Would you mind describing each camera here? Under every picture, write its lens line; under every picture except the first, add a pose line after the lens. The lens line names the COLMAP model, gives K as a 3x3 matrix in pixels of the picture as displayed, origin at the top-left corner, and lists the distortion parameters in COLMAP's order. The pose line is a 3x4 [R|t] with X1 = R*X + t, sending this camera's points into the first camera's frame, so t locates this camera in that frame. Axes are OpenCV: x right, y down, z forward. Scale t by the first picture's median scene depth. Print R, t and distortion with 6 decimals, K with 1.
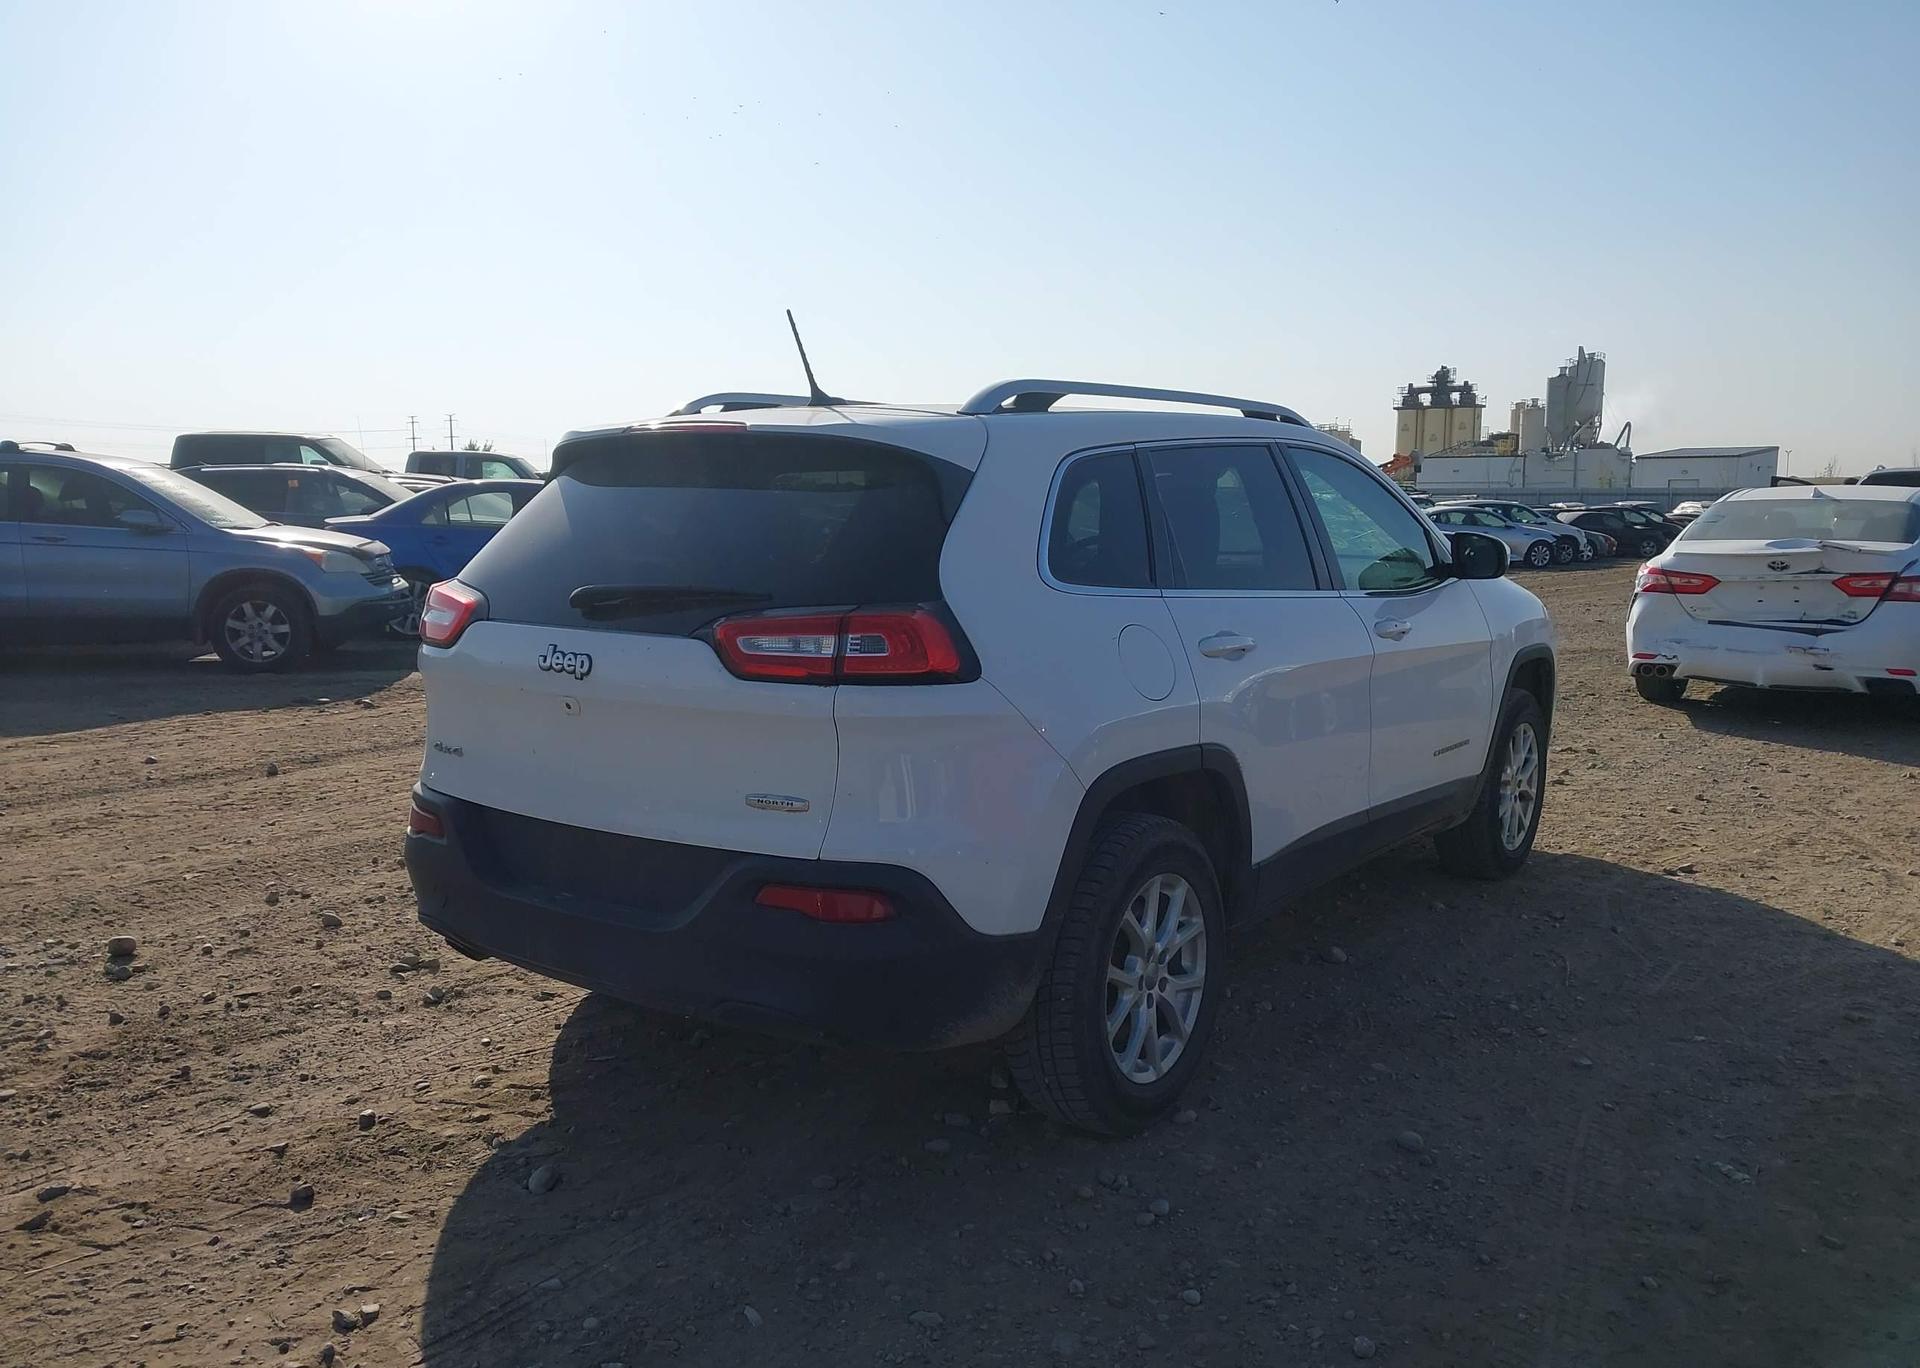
lens RADIAL K [[1522.8, 0, 976.9], [0, 1522.8, 685.6], [0, 0, 1]] dist [0.047527, -0.070456]
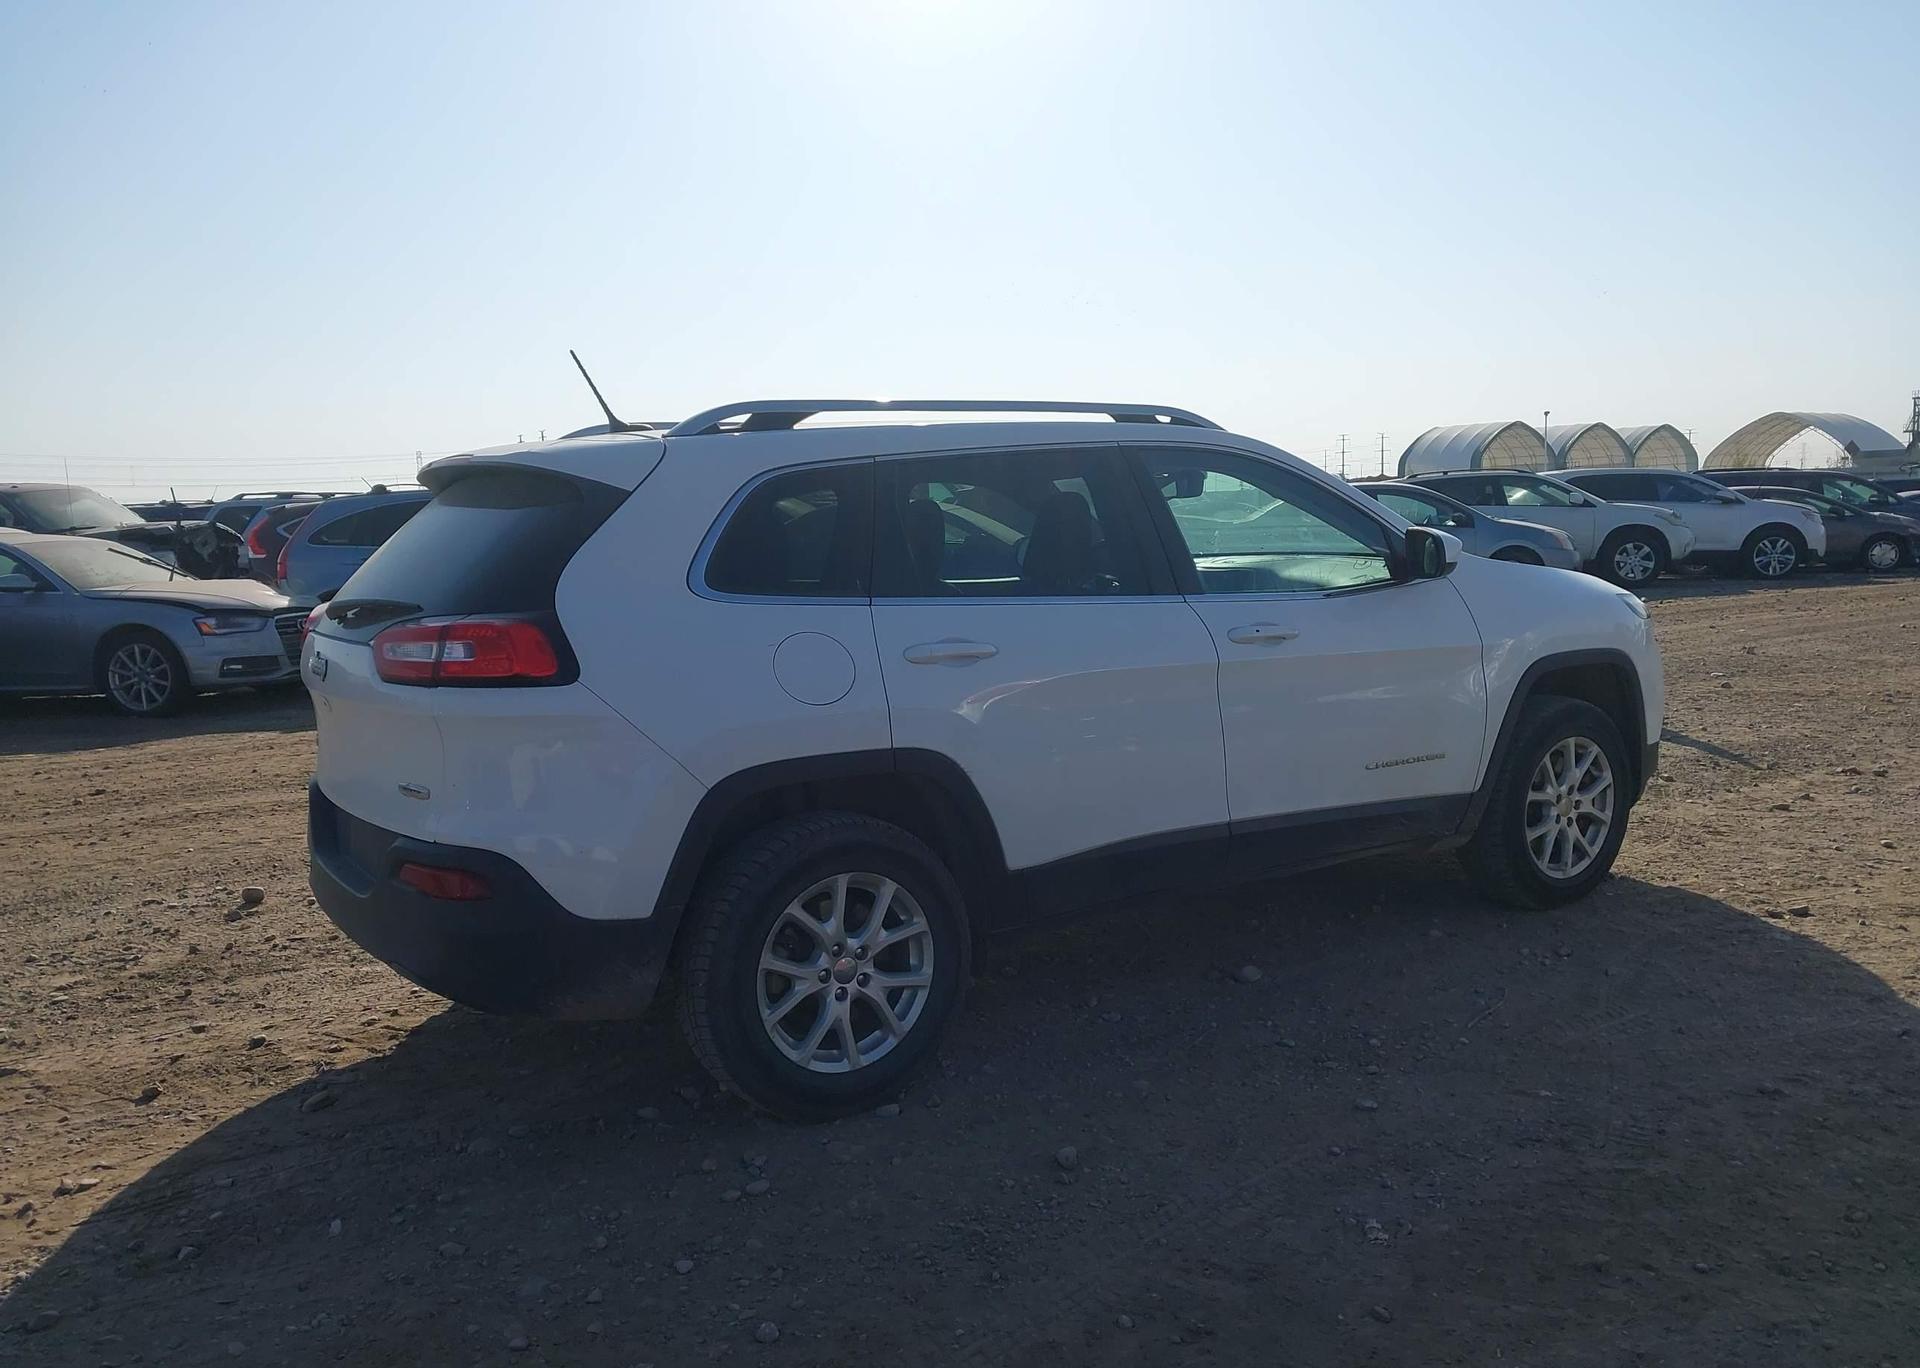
lens RADIAL K [[1522.8, 0, 972.4], [0, 1522.8, 685.3], [0, 0, 1]] dist [0.047527, -0.070456]
pose [[0.940658, 0.010419, -0.339195, 0.536158], [-0.011293, 0.999936, -0.000601, -0.003859], [0.339167, 0.004395, 0.940716, 0.052542]]
